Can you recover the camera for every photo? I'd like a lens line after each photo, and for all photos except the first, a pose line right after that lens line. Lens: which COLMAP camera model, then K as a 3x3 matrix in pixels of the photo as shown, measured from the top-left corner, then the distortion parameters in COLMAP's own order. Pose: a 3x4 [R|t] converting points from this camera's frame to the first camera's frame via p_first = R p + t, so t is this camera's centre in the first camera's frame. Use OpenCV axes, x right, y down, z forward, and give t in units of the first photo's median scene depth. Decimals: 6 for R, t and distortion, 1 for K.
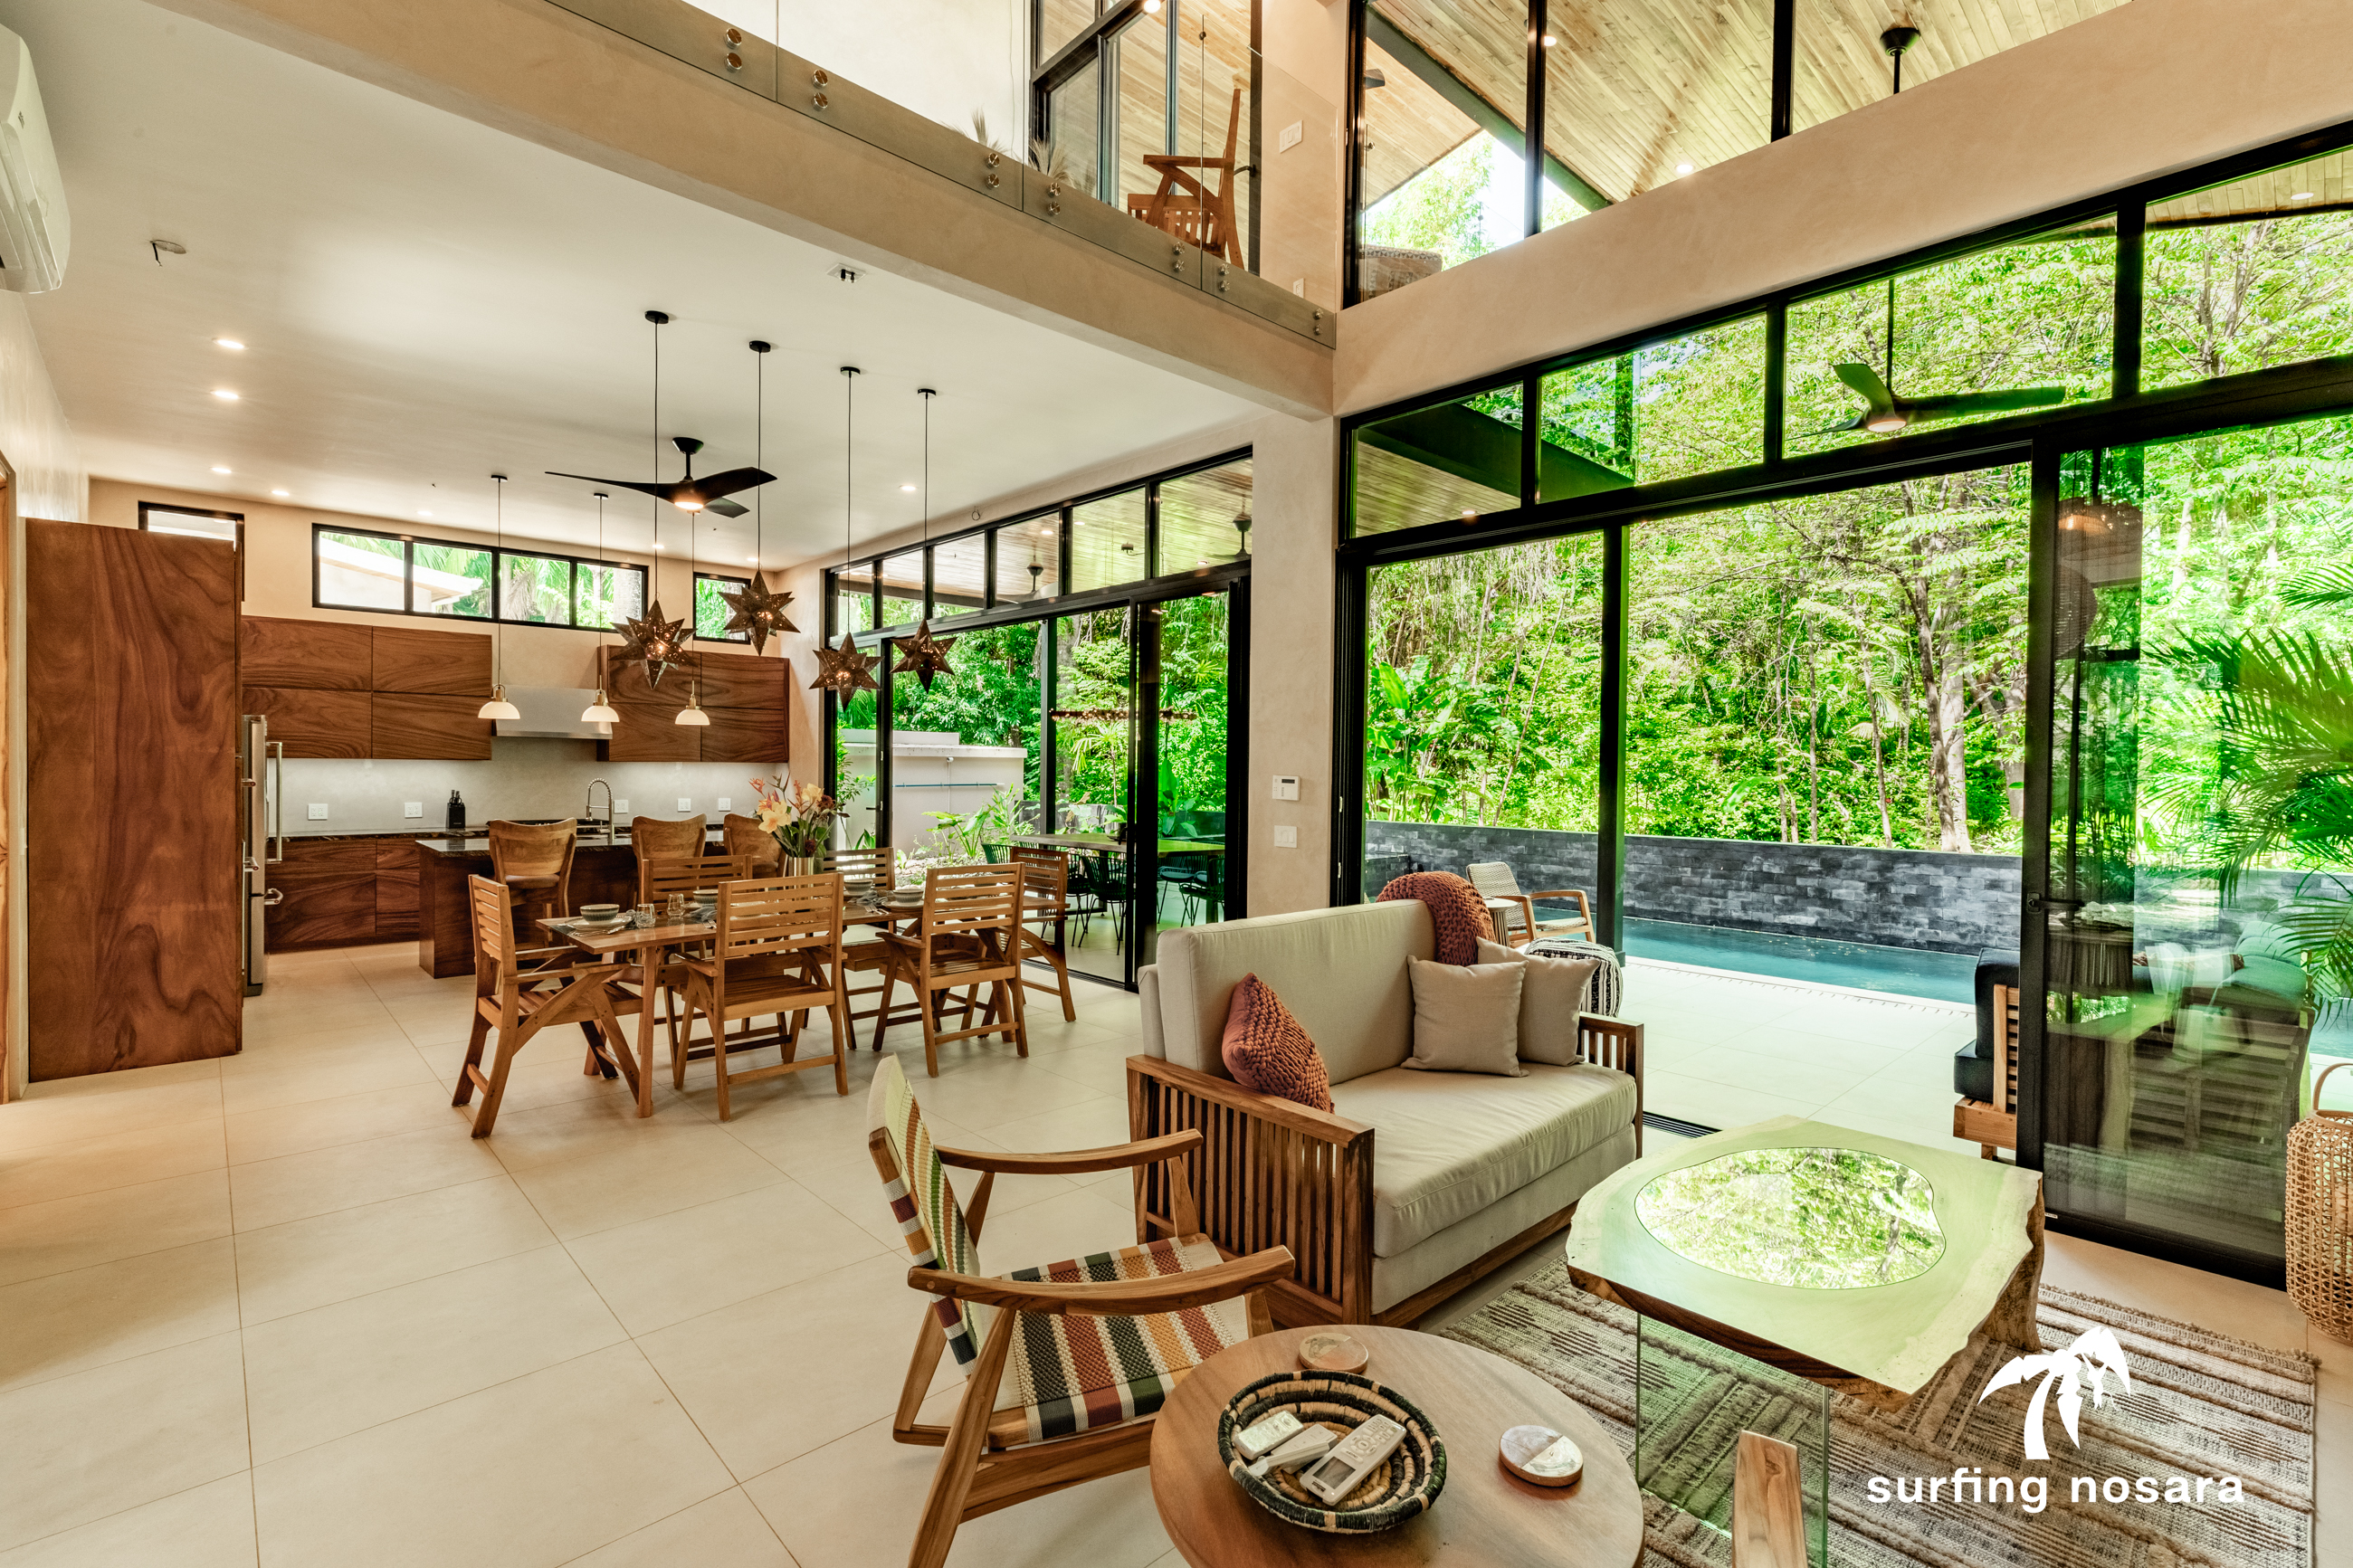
lens RADIAL K [[1044.4, 0, 1174.7], [0, 1044.4, 783.2], [0, 0, 1]] dist [0.005395, -0.000512]
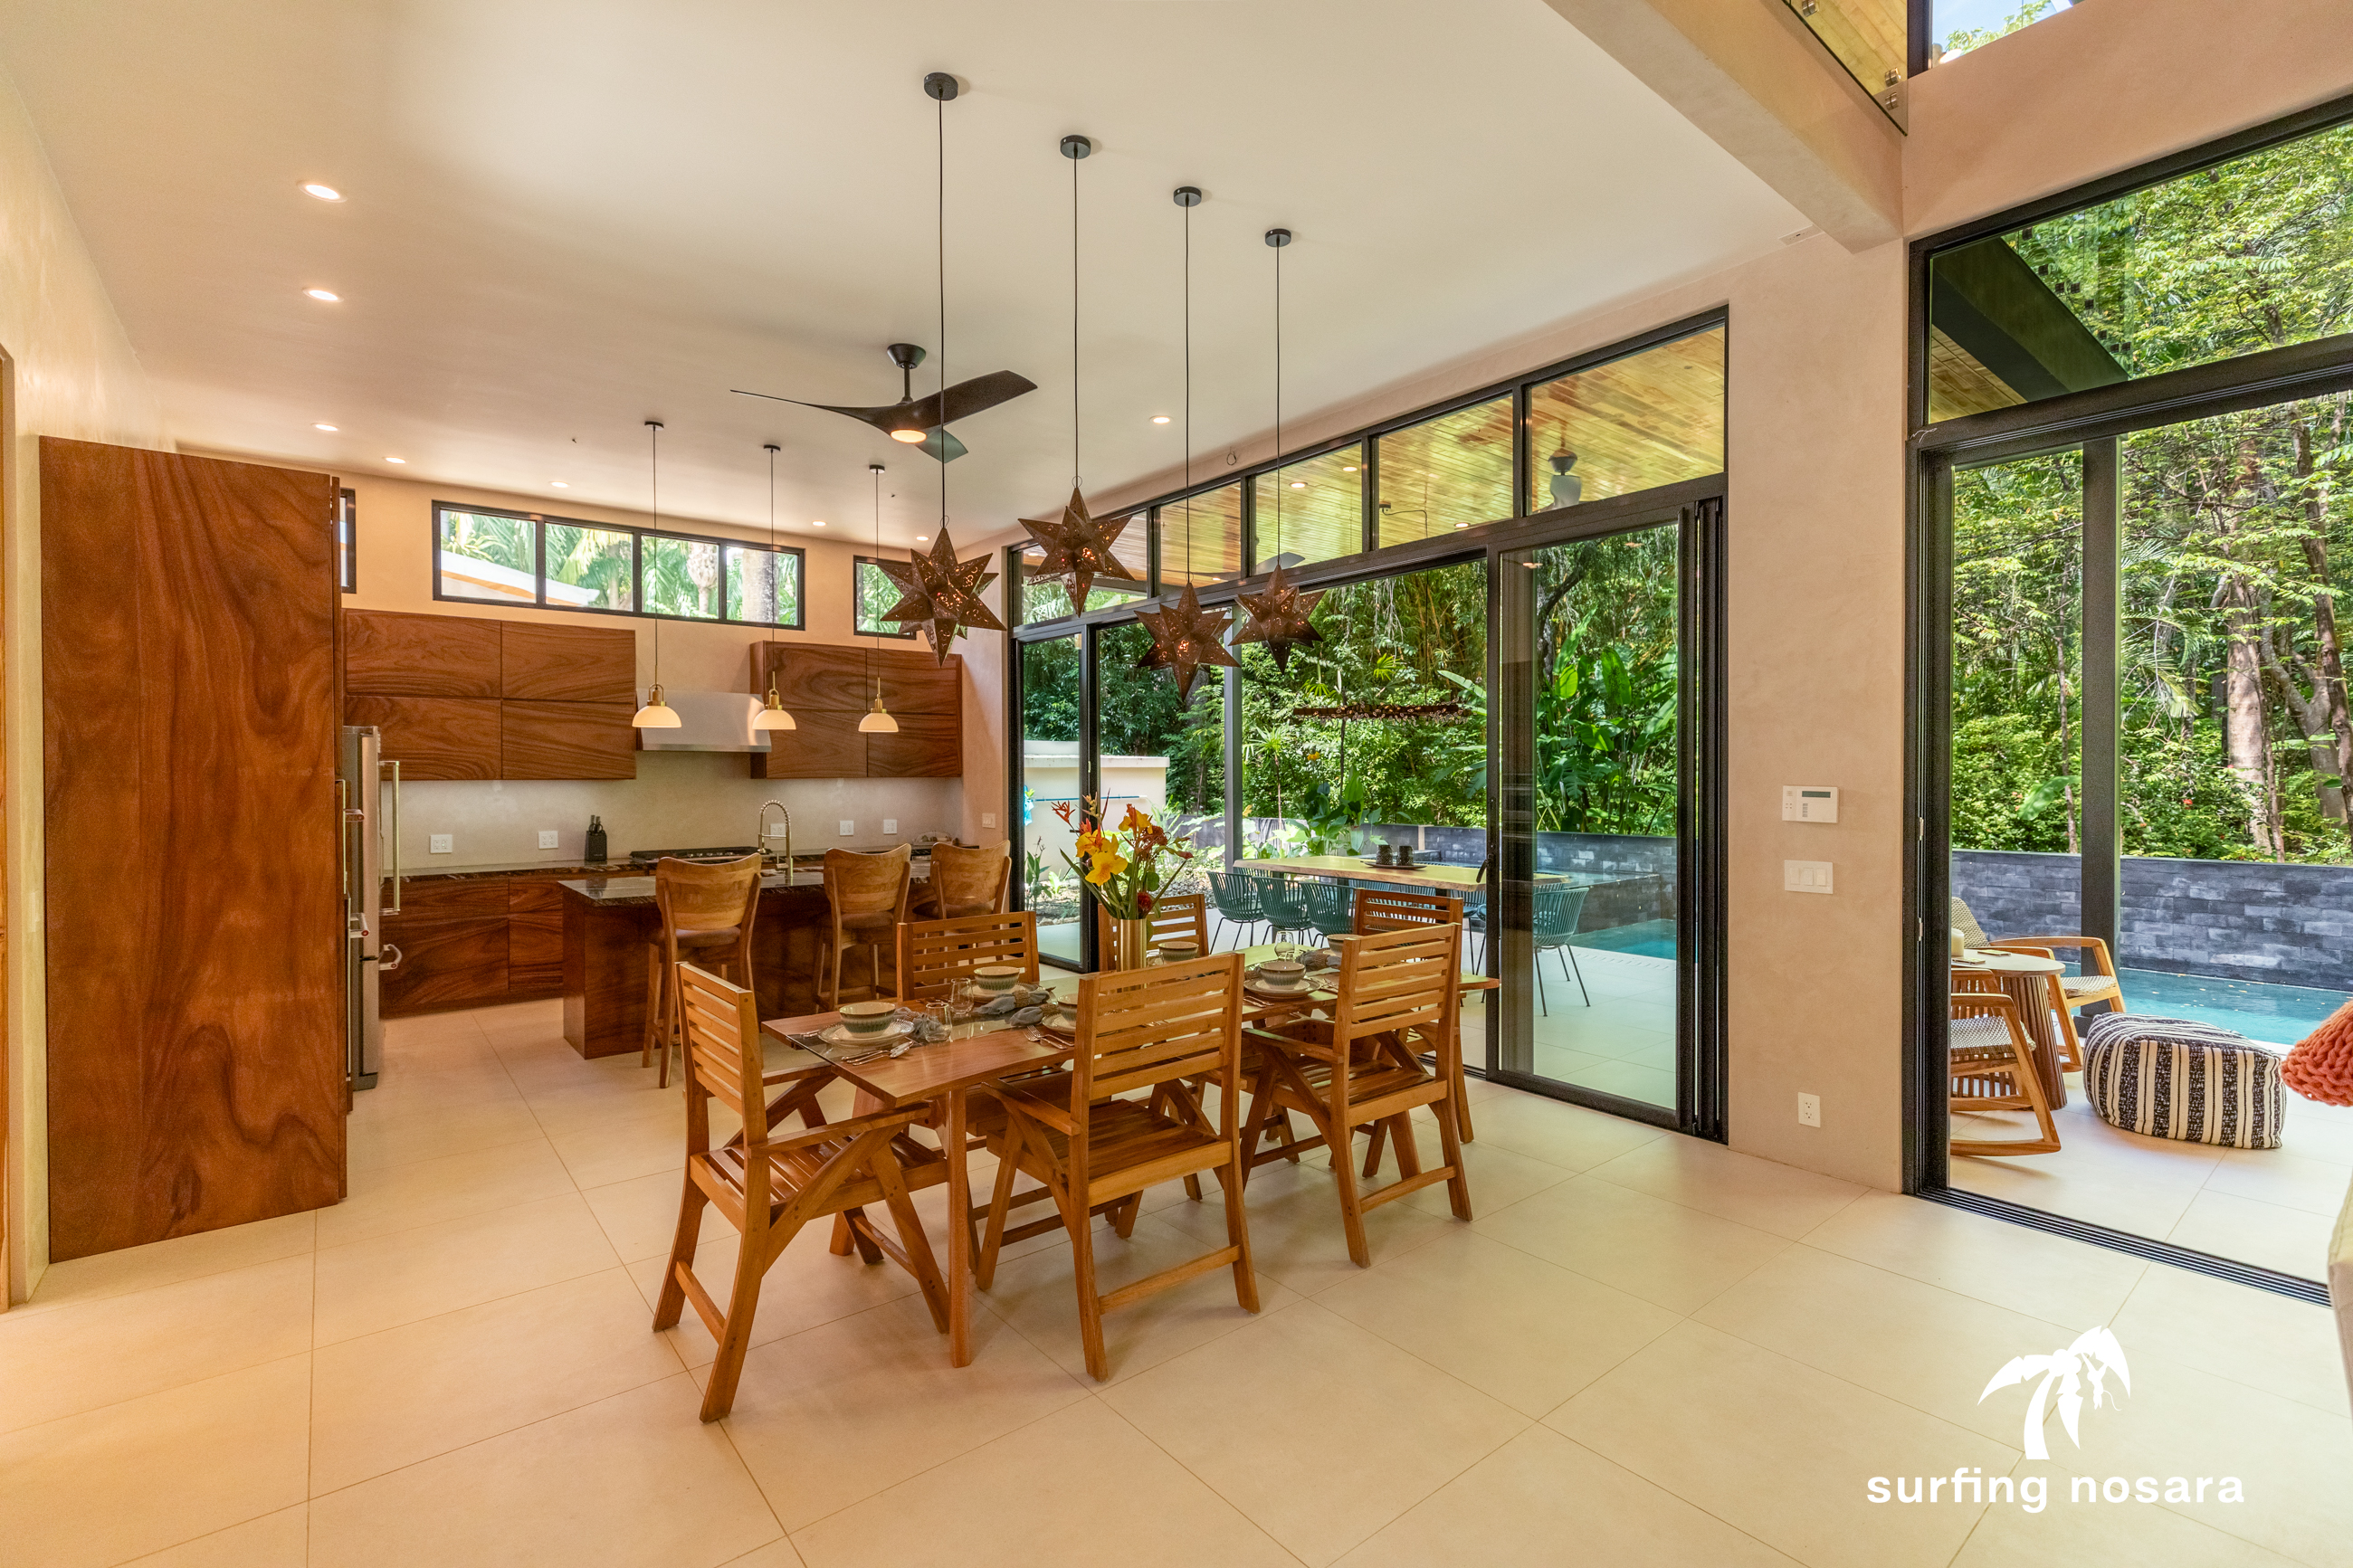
lens RADIAL K [[1044.4, 0, 1174.7], [0, 1044.4, 783.2], [0, 0, 1]] dist [0.005395, -0.000512]
pose [[0.997378, -0.014452, -0.070907, -0.198996], [0.013890, 0.999868, -0.008422, -0.007051], [0.071019, 0.007415, 0.997447, 0.237676]]
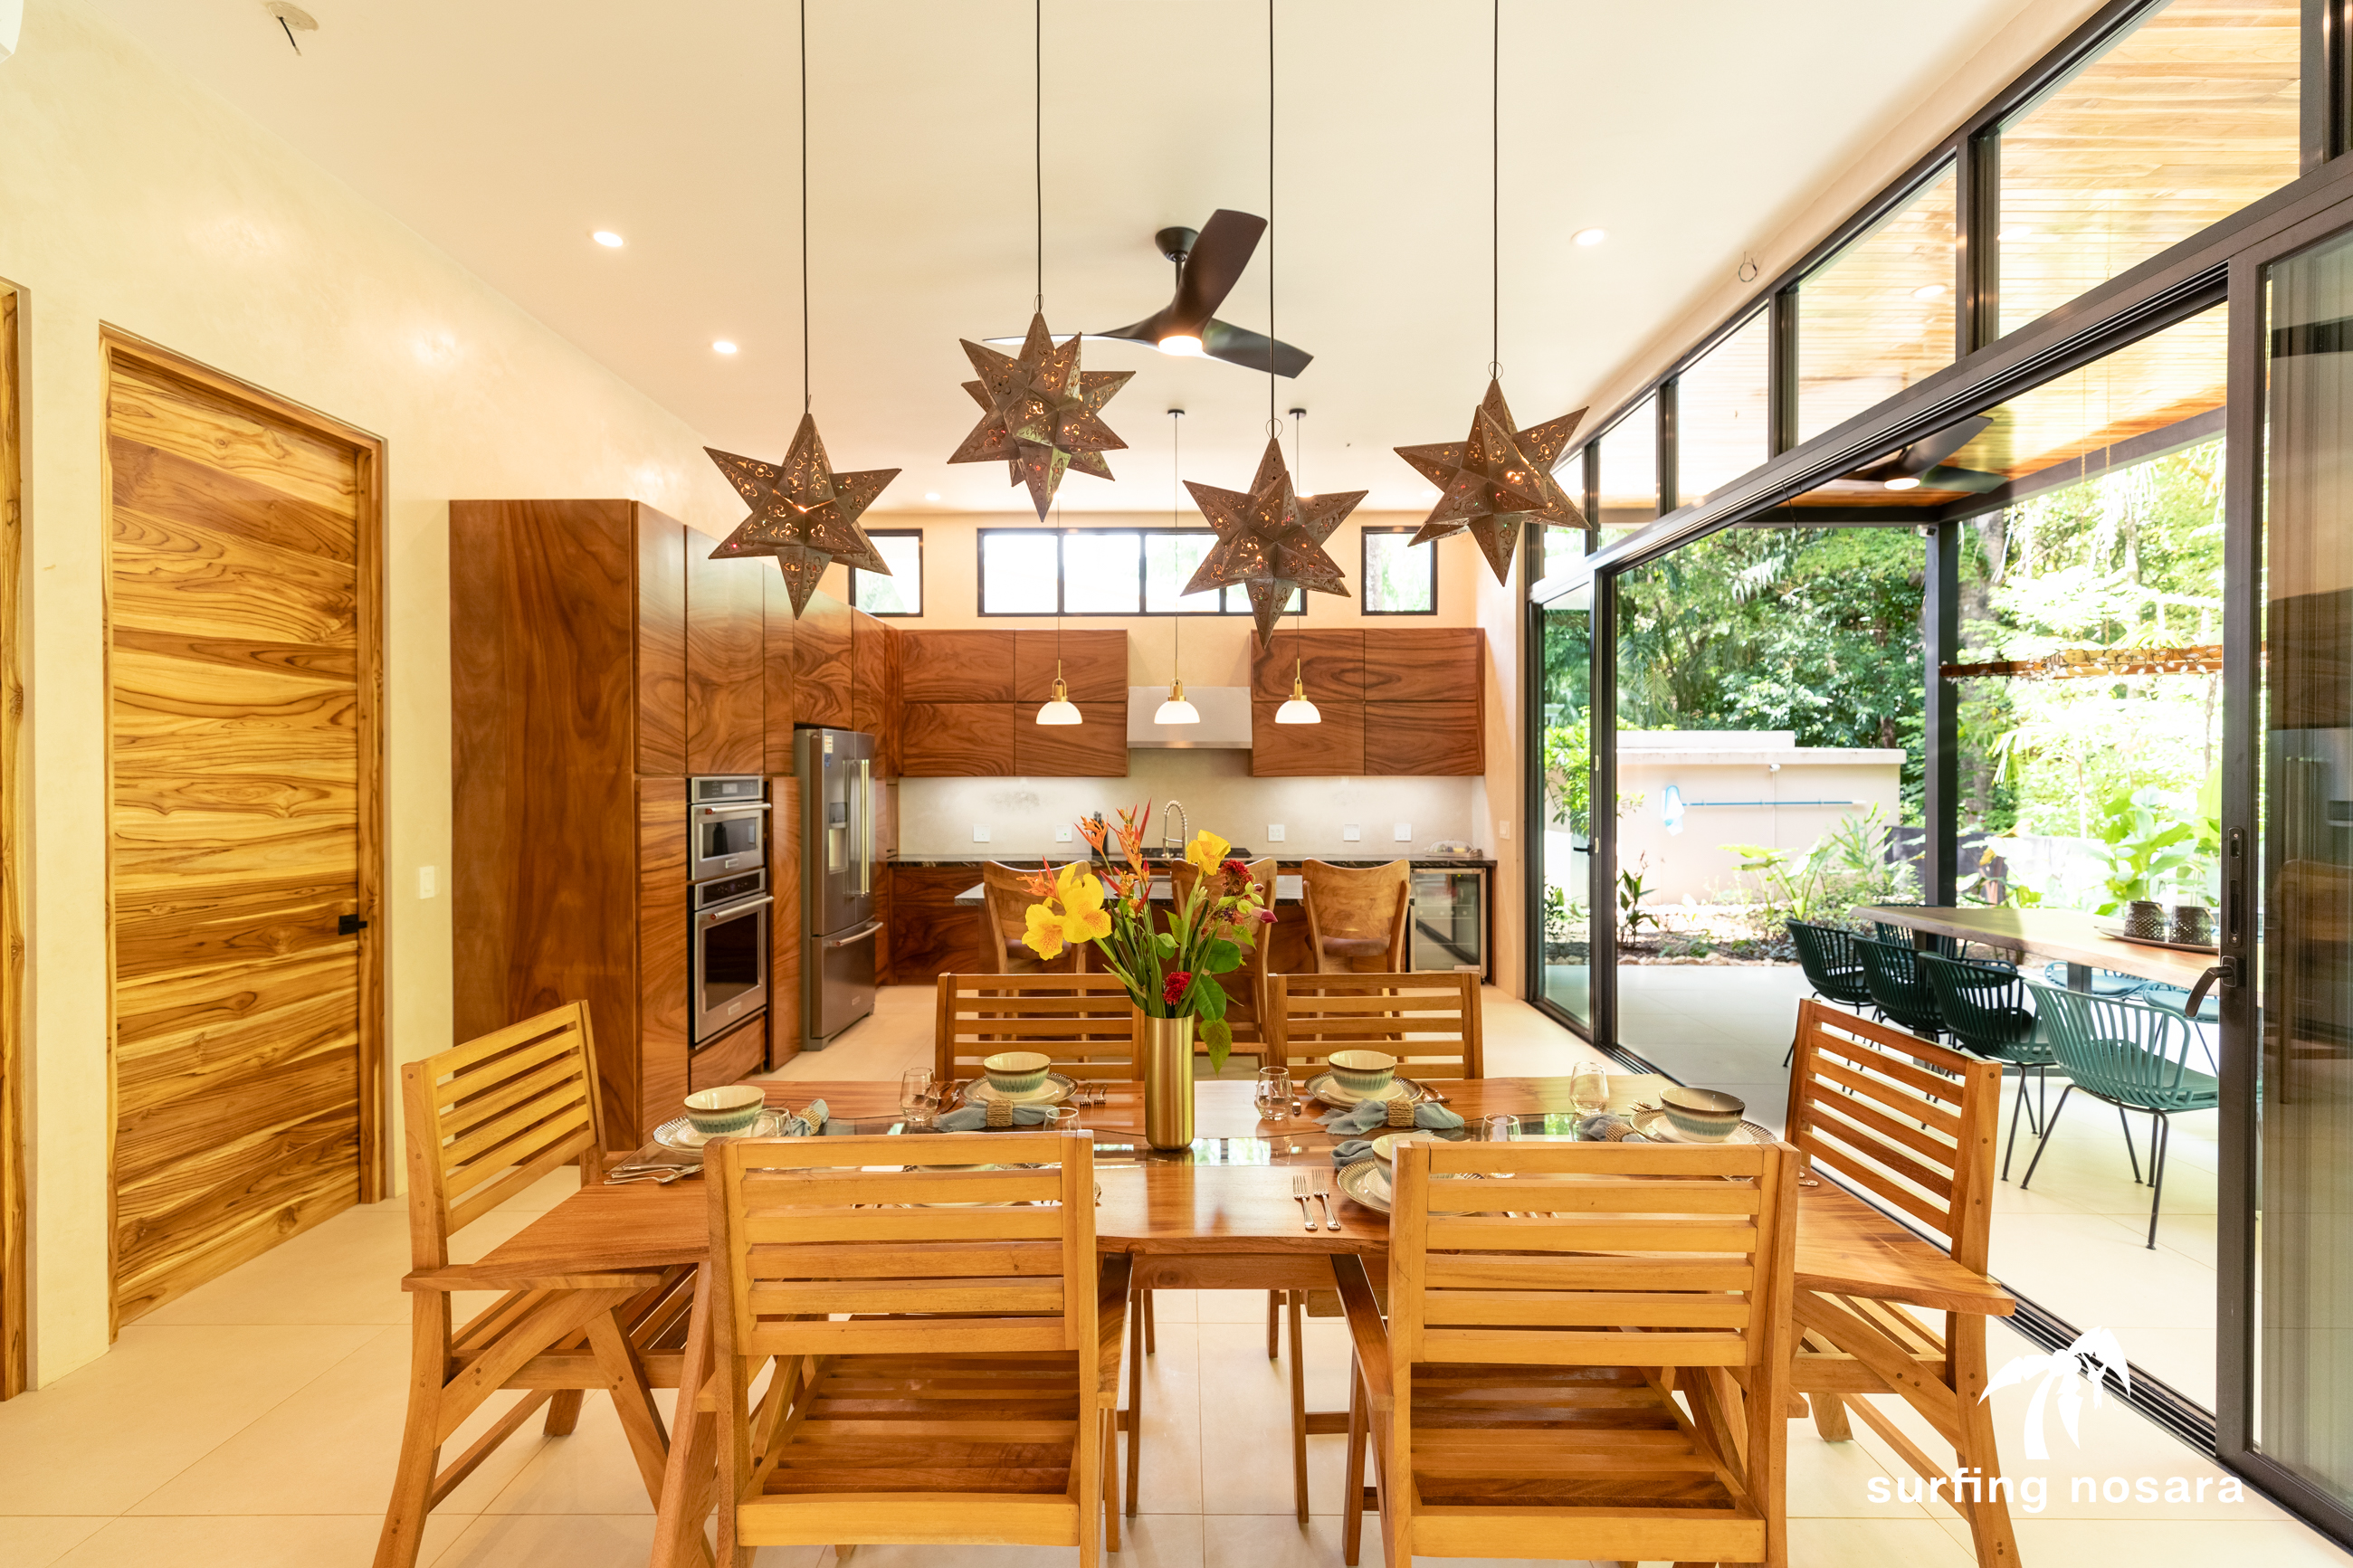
lens RADIAL K [[1044.4, 0, 1174.7], [0, 1044.4, 783.2], [0, 0, 1]] dist [0.005395, -0.000512]
pose [[0.726549, -0.005603, -0.687092, -0.054405], [-0.001831, 0.999947, -0.010091, -0.010344], [0.687112, 0.008589, 0.726500, 0.503712]]
